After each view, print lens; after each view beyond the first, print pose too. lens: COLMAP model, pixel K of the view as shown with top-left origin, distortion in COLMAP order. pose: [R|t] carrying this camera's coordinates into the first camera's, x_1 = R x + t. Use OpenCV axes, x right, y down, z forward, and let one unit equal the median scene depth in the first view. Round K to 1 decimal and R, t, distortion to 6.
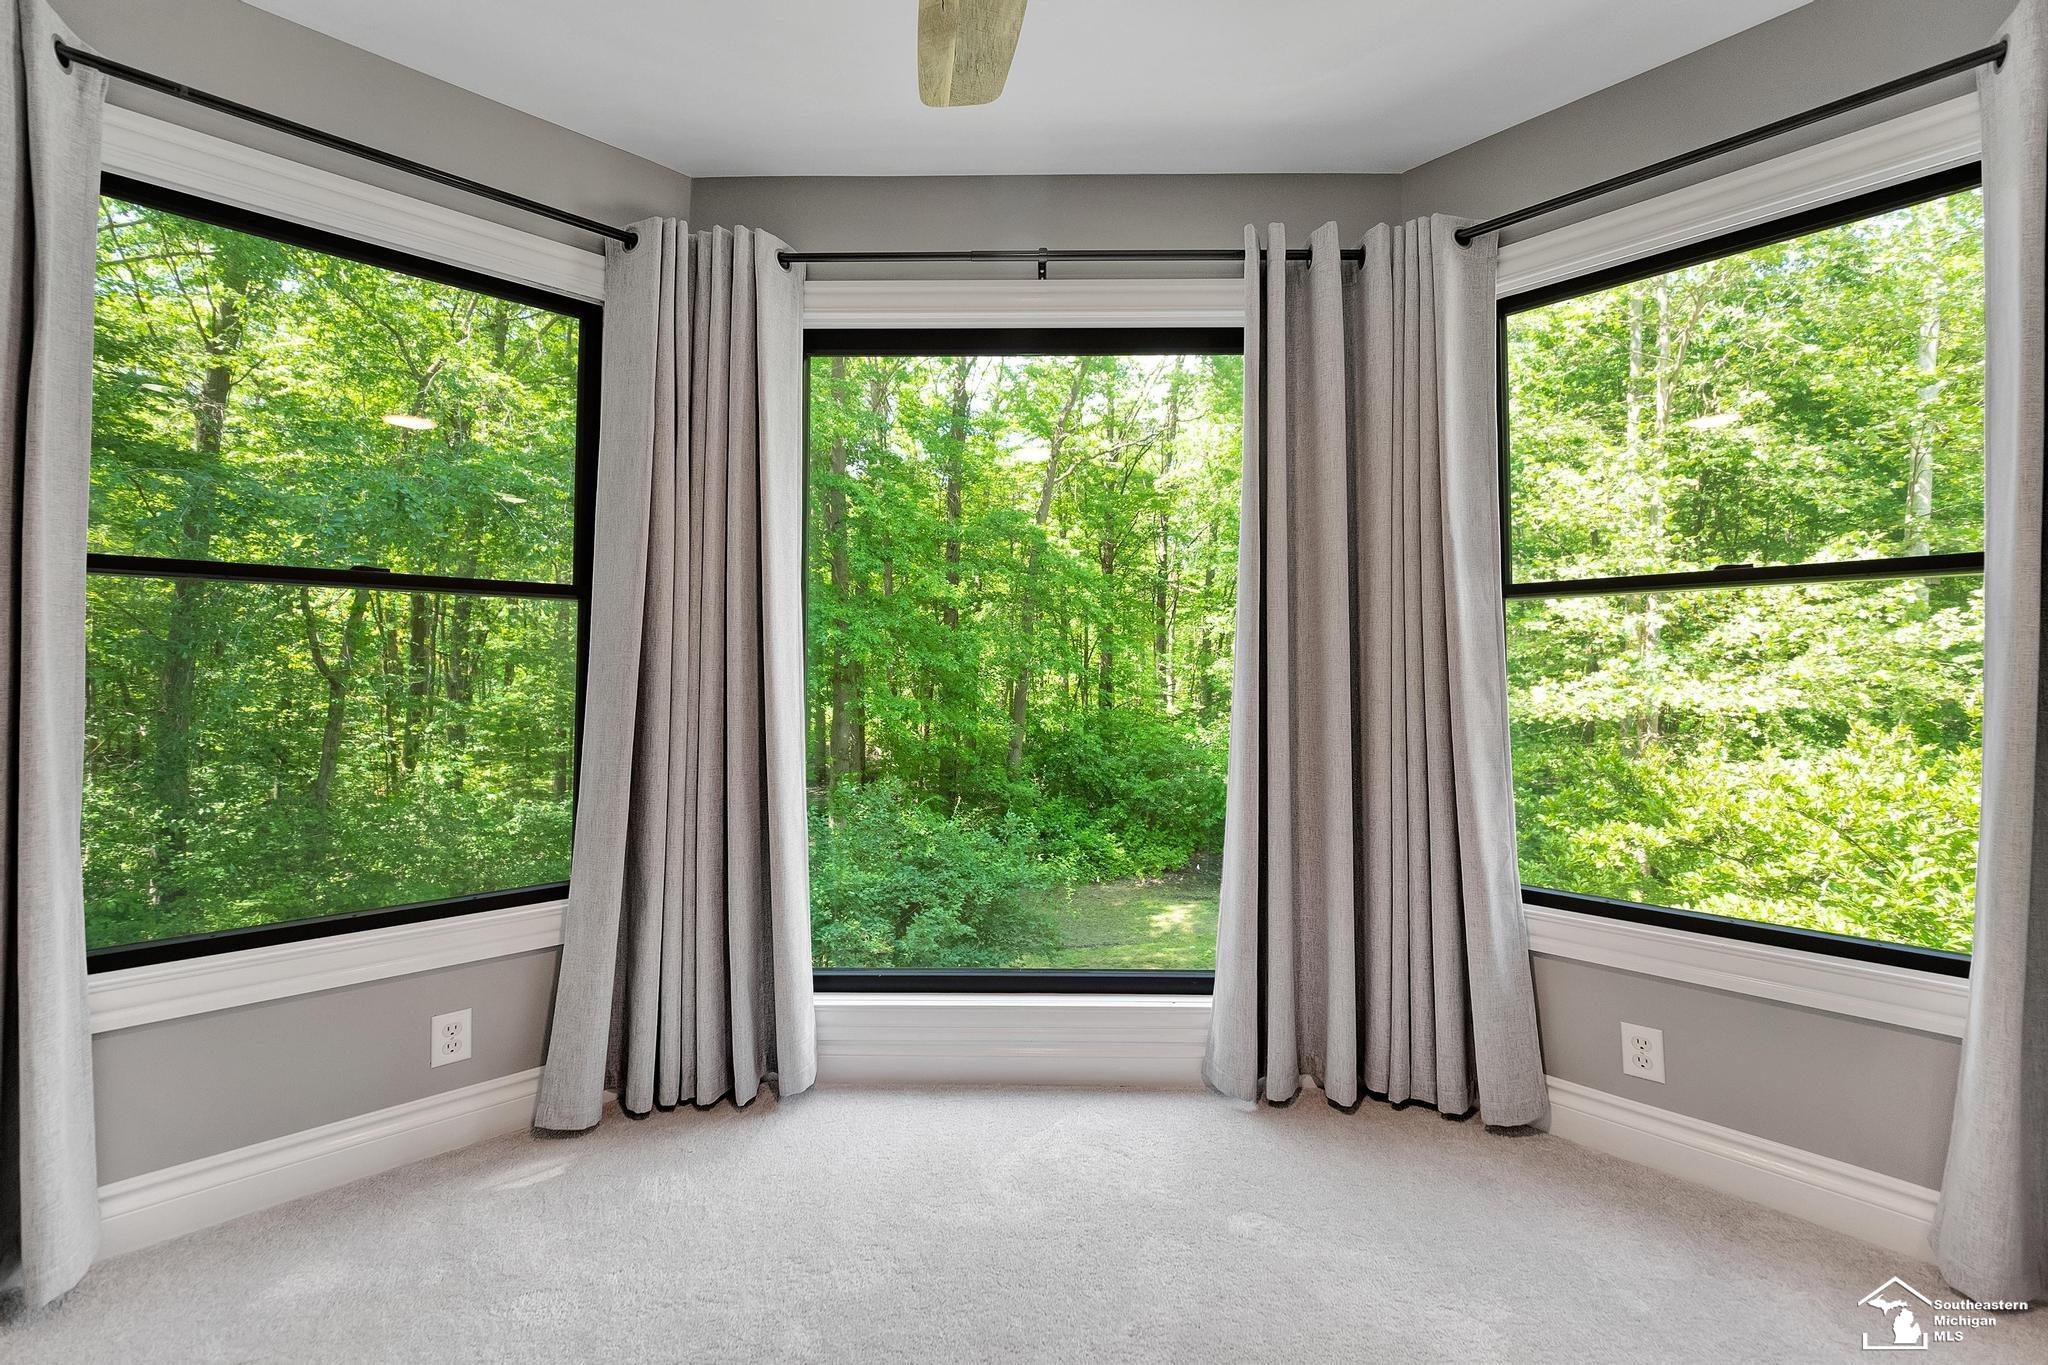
lens RADIAL K [[862.1, 0, 1015.9], [0, 862.1, 673.1], [0, 0, 1]] dist [0.001108, 0.000037]
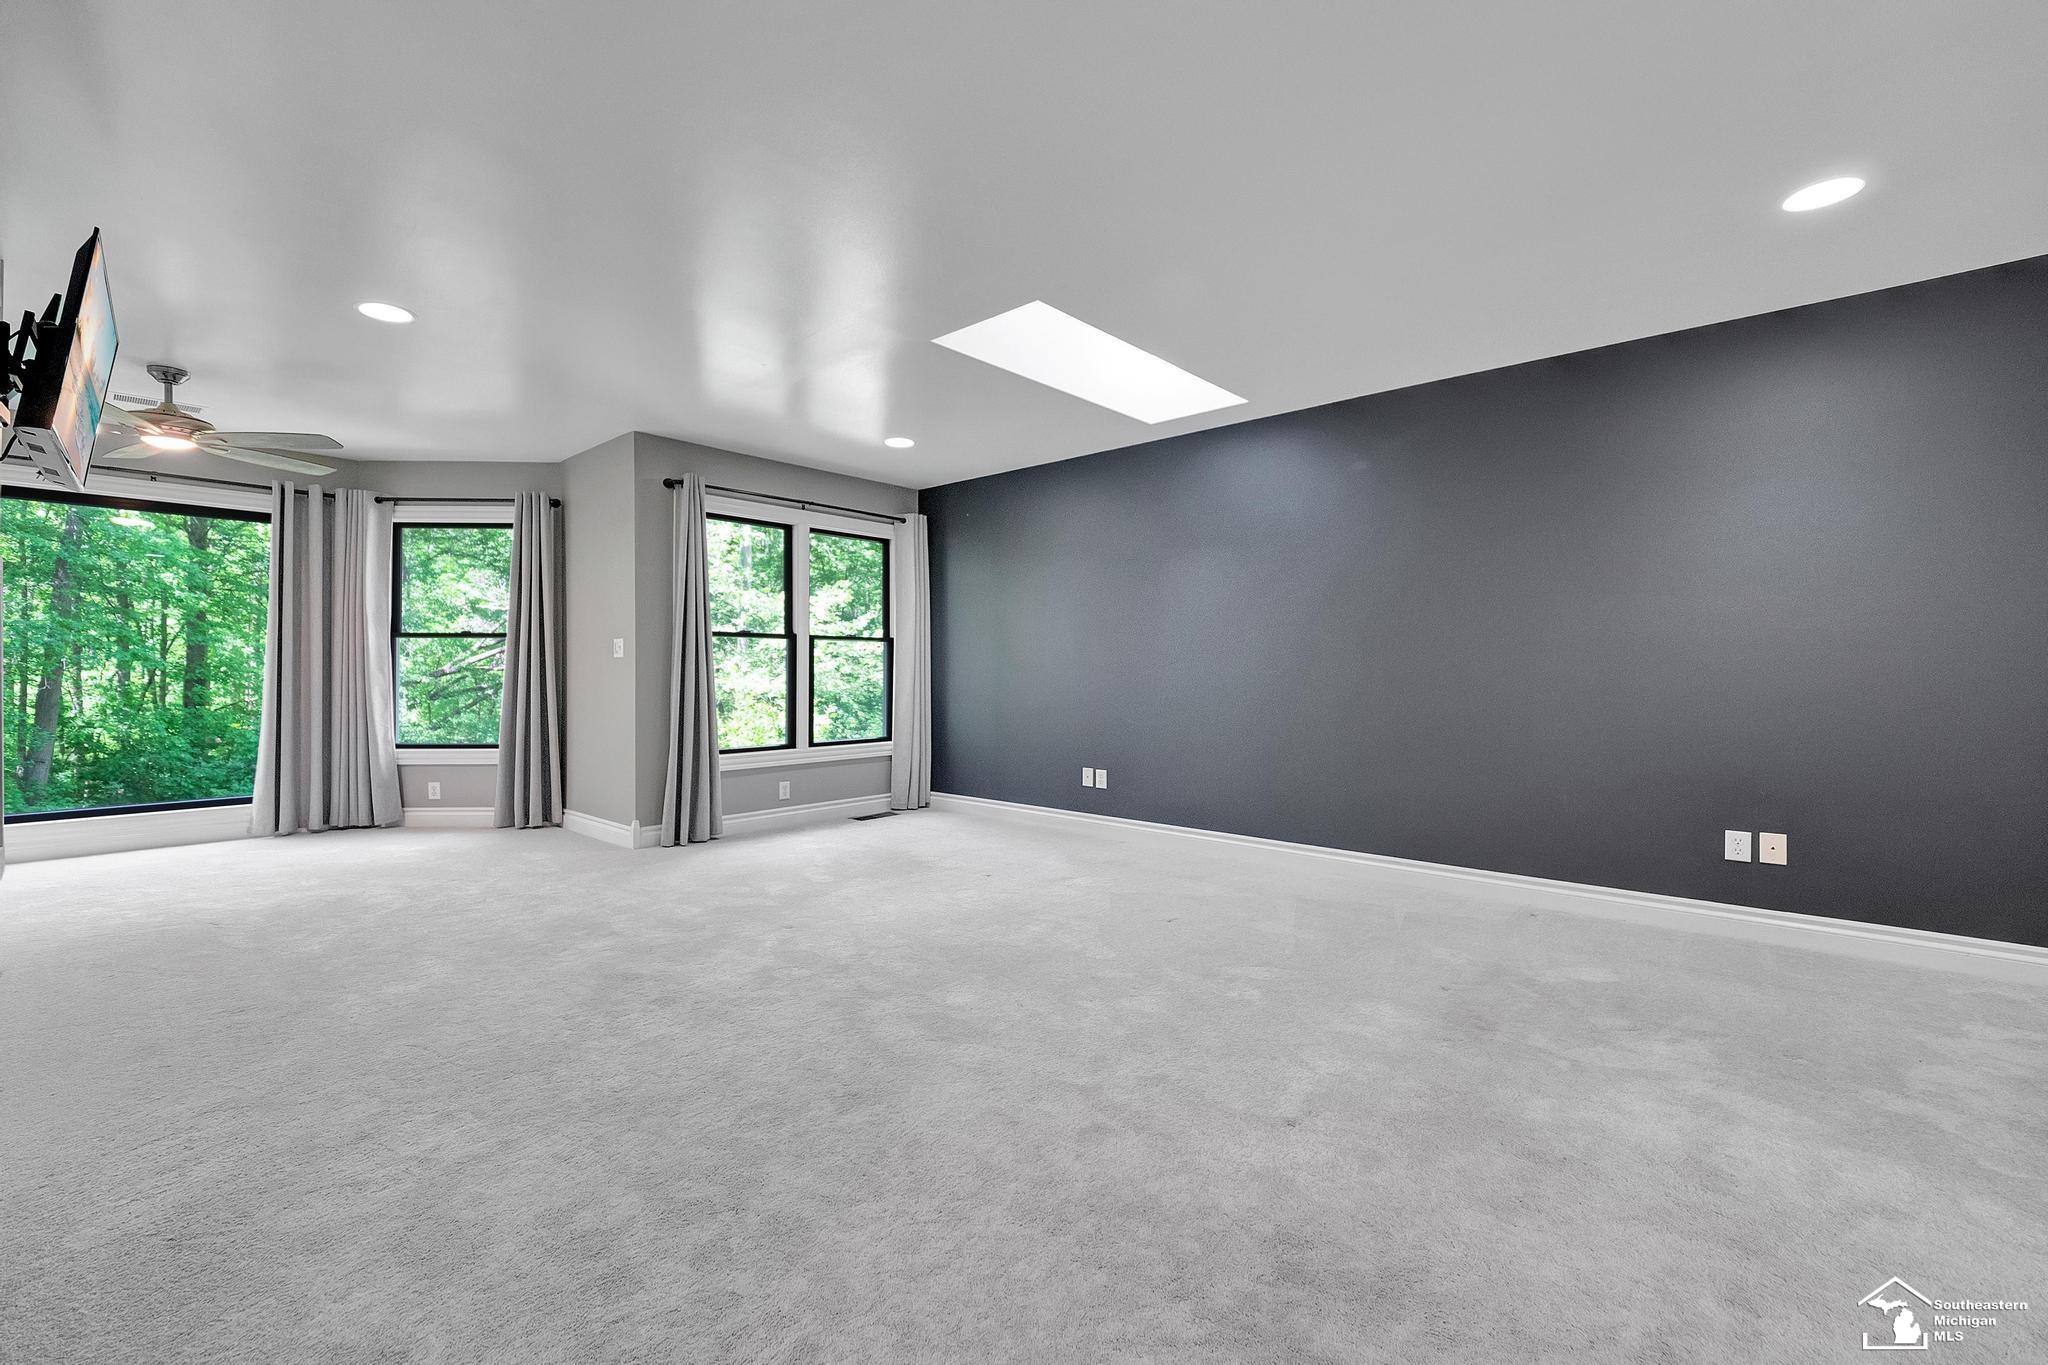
lens RADIAL K [[862.1, 0, 1015.9], [0, 862.1, 673.1], [0, 0, 1]] dist [0.001108, 0.000037]
pose [[0.650819, -0.002994, 0.759227, -0.211089], [-0.001343, 0.999986, 0.005095, 0.005004], [-0.759231, -0.004336, 0.650806, -2.165235]]
